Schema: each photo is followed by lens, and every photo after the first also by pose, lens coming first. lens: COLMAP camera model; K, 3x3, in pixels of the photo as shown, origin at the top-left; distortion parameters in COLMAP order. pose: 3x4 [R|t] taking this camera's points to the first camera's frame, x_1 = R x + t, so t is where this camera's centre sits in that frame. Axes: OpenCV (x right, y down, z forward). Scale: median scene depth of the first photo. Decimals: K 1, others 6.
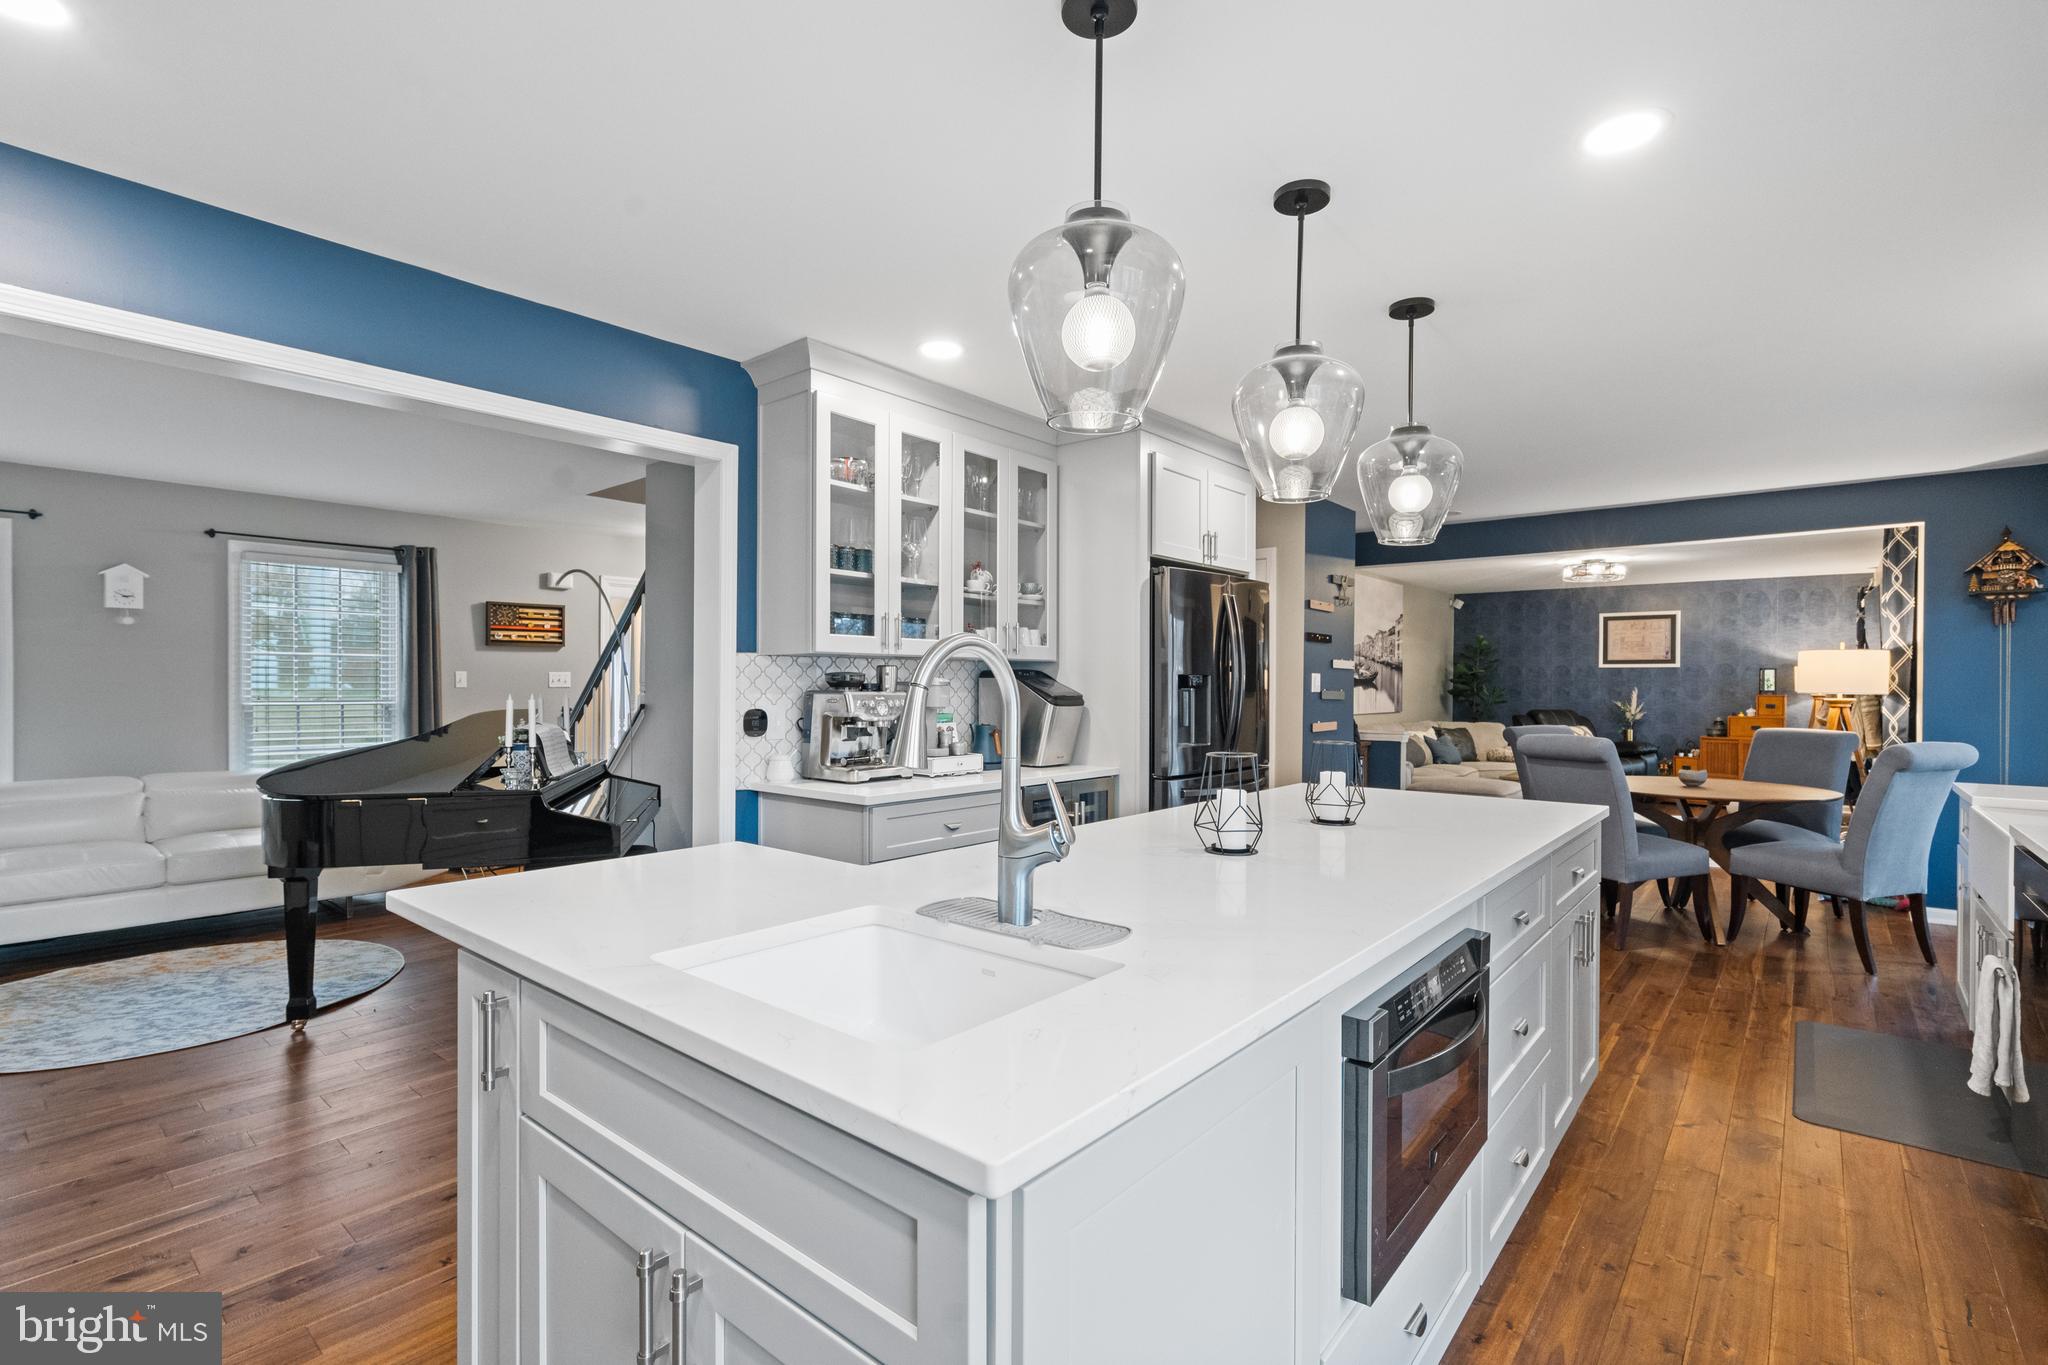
lens RADIAL K [[941.7, 0, 1028.5], [0, 941.7, 687.4], [0, 0, 1]] dist [-0.000058, -0.000173]
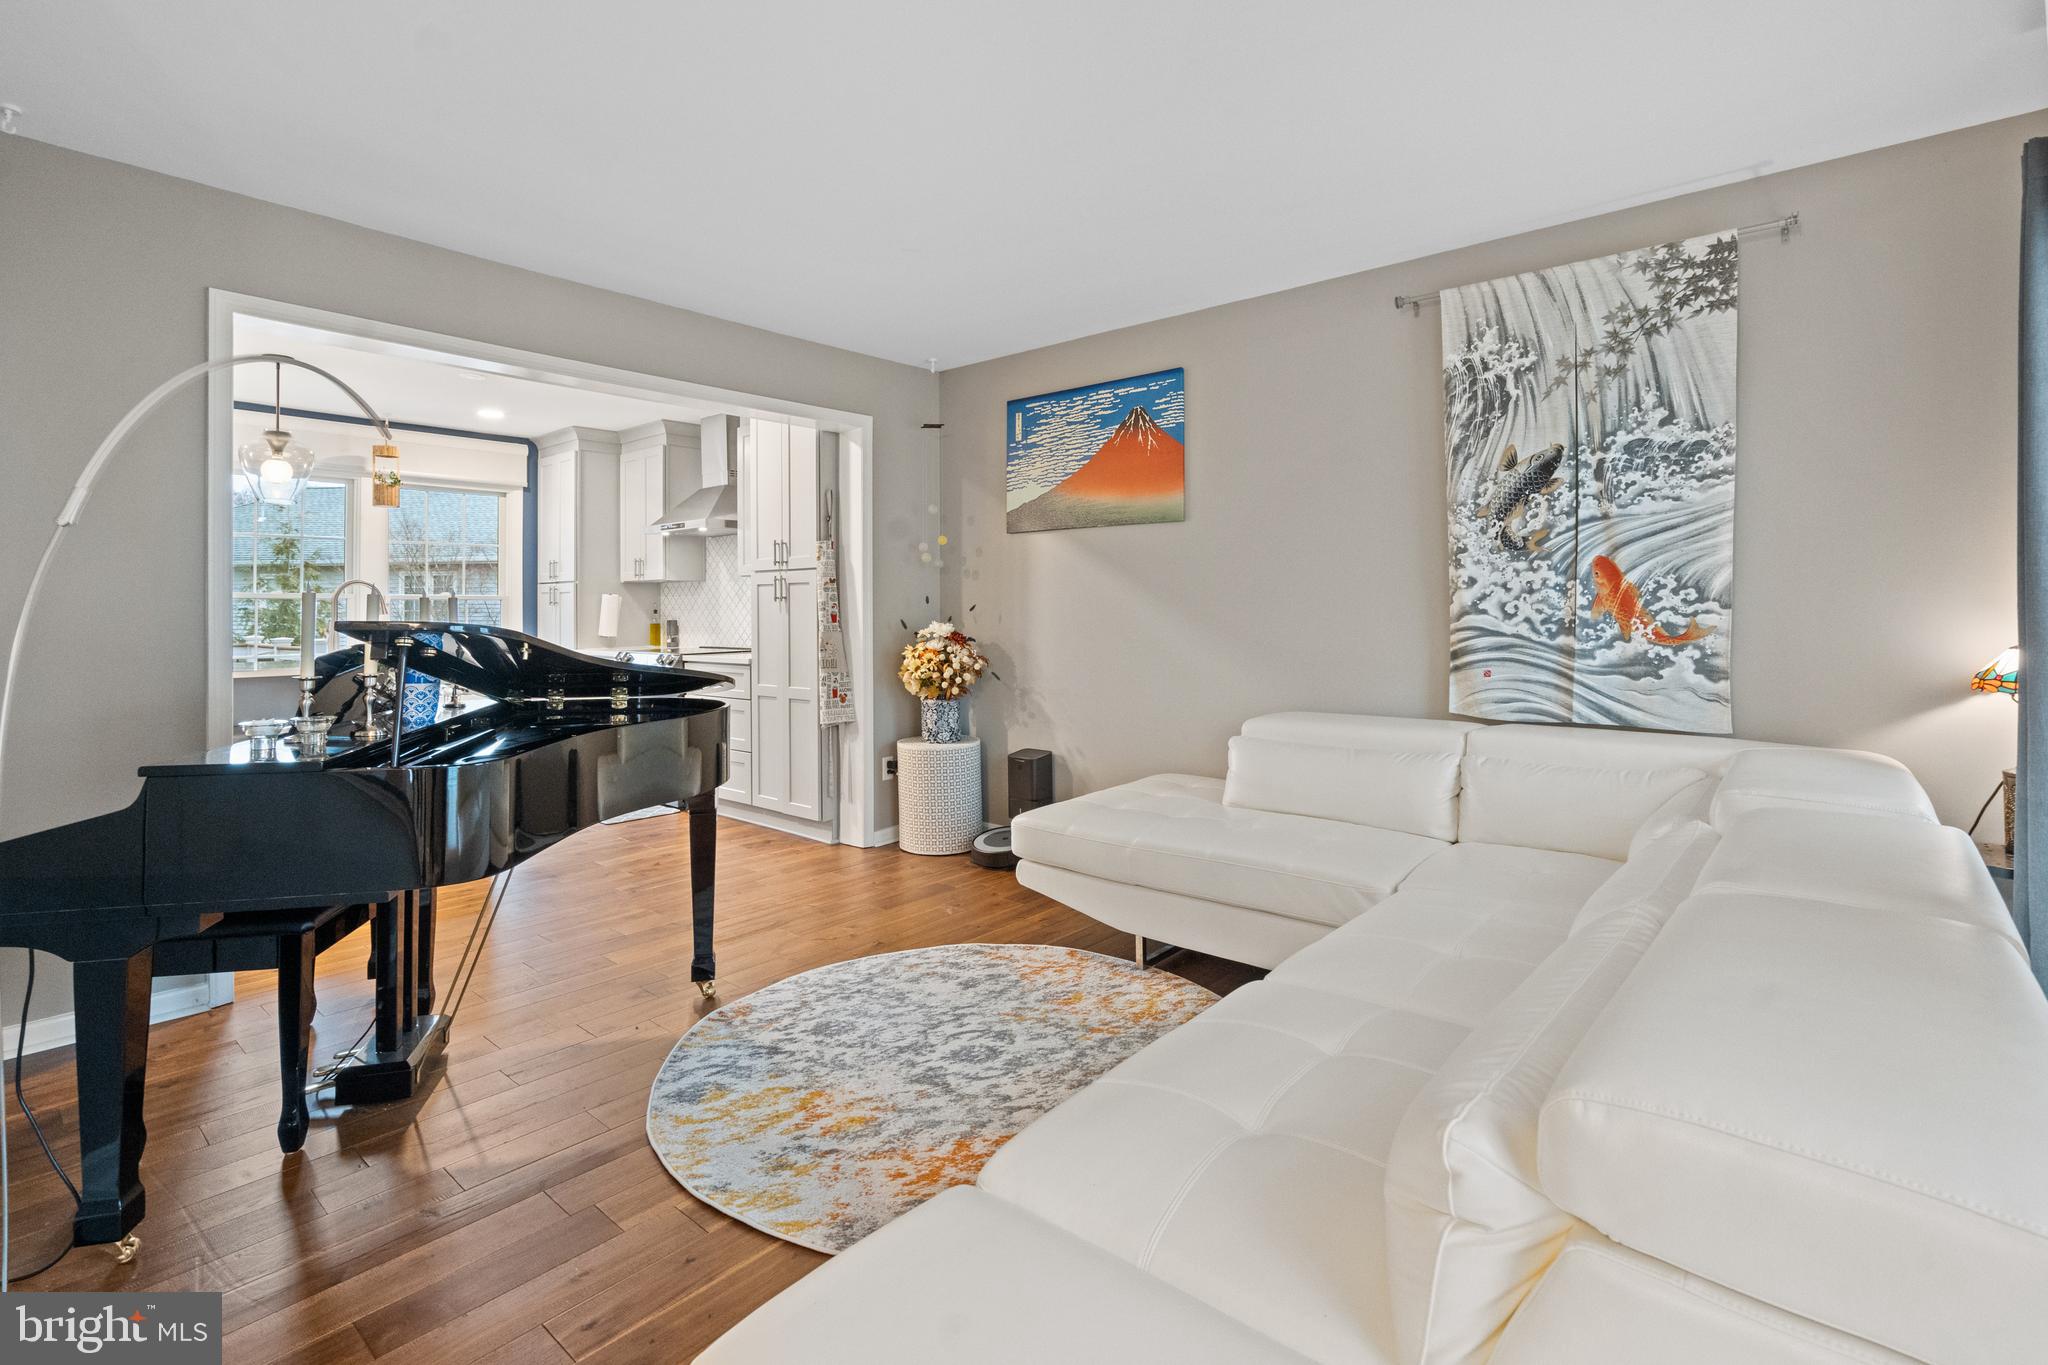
lens RADIAL K [[941.7, 0, 1029.4], [0, 941.7, 611.0], [0, 0, 1]] dist [-0.000058, -0.000173]
pose [[-0.999982, 0.003180, 0.005128, -0.689332], [0.003168, 0.999992, -0.002348, 0.016754], [-0.005136, -0.002332, -0.999984, 1.187262]]
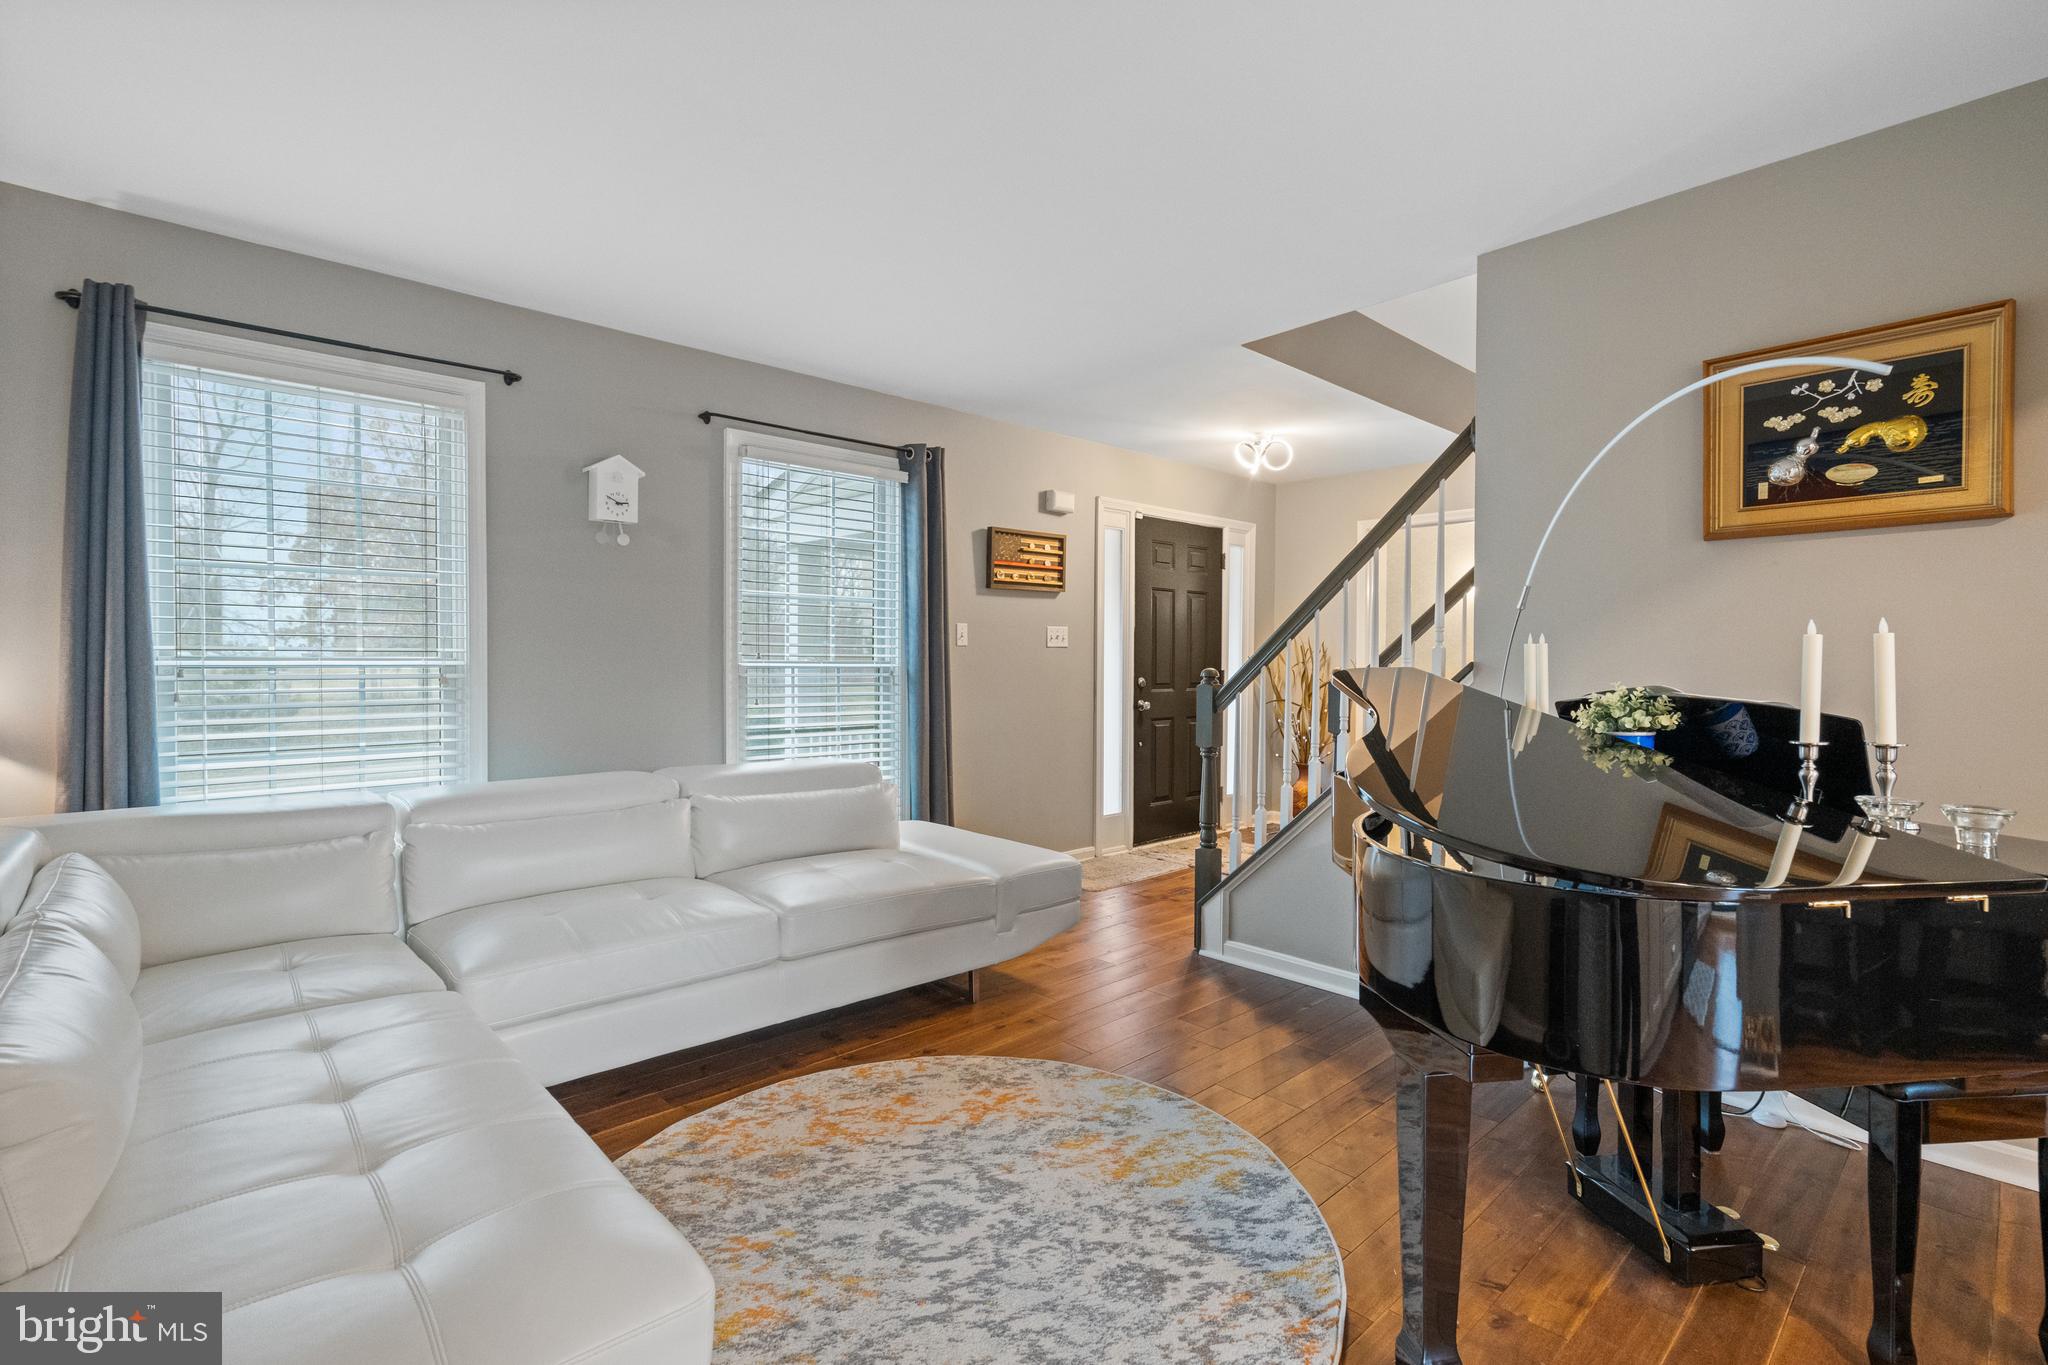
lens RADIAL K [[941.7, 0, 1030.1], [0, 941.7, 672.1], [0, 0, 1]] dist [-0.000058, -0.000173]
pose [[0.992179, 0.001211, -0.124820, -0.578367], [-0.000291, 0.999973, 0.007390, 0.018741], [0.124825, -0.007296, 0.992152, 0.364150]]
